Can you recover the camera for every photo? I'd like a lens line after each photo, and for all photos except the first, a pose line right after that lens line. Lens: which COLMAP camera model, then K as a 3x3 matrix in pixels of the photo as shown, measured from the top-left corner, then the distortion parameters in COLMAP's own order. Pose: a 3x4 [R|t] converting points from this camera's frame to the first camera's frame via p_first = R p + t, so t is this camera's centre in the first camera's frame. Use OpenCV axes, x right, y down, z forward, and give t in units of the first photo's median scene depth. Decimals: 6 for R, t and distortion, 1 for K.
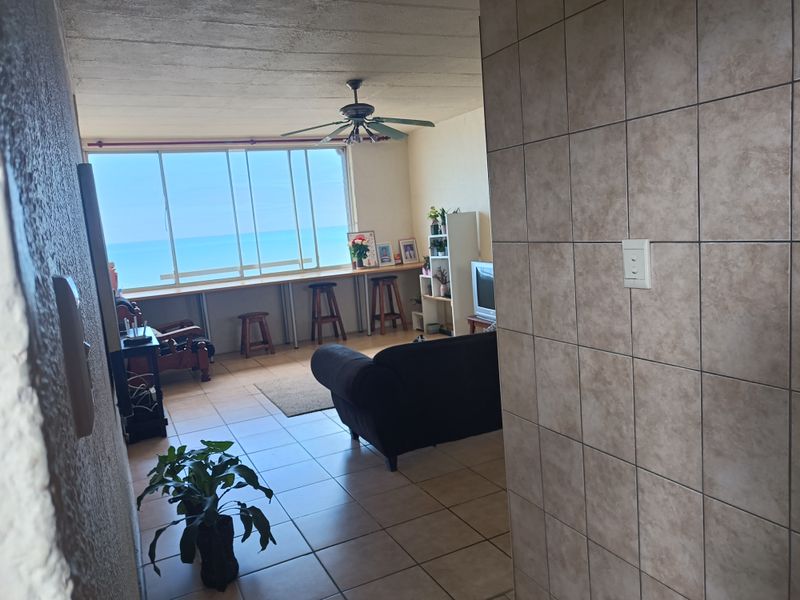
lens RADIAL K [[595.2, 0, 397.5], [0, 595.2, 308.6], [0, 0, 1]] dist [-0.005765, -0.013428]
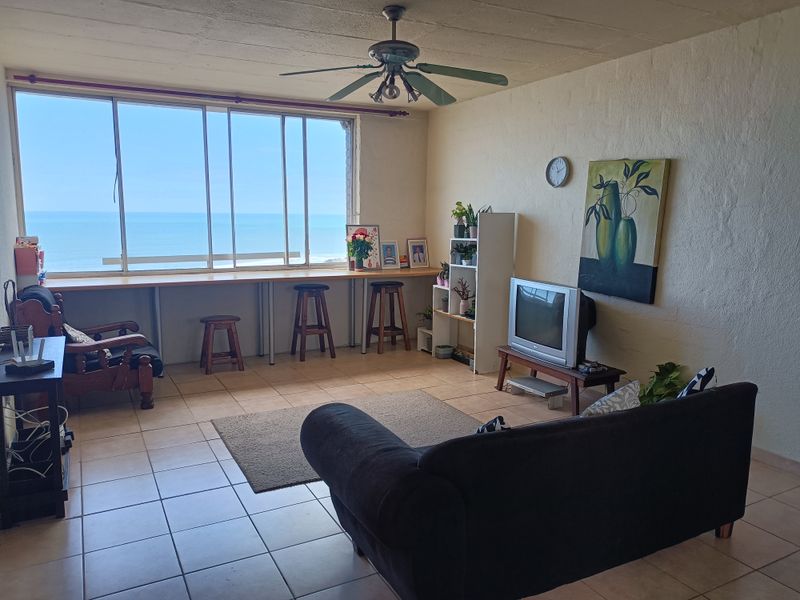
lens RADIAL K [[595.2, 0, 407.9], [0, 595.2, 299.6], [0, 0, 1]] dist [-0.005765, -0.013428]
pose [[0.995004, 0.081026, 0.058322, -0.044012], [-0.080631, 0.996702, -0.009102, -0.027251], [-0.058867, 0.004354, 0.998256, 0.200941]]
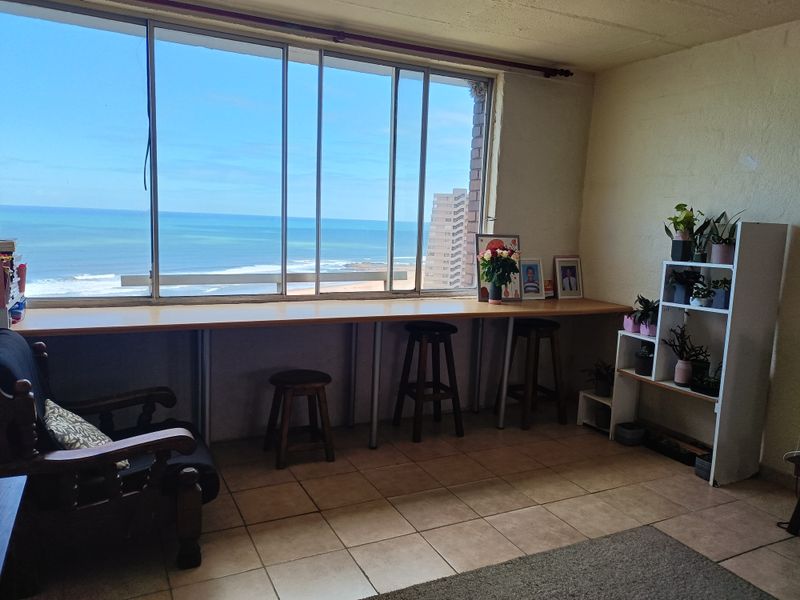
lens RADIAL K [[595.2, 0, 399.1], [0, 595.2, 294.3], [0, 0, 1]] dist [-0.005765, -0.013428]
pose [[0.993072, 0.116245, 0.017191, -0.174343], [-0.115842, 0.993005, -0.022825, -0.055769], [-0.019724, 0.020675, 0.999592, 0.493869]]
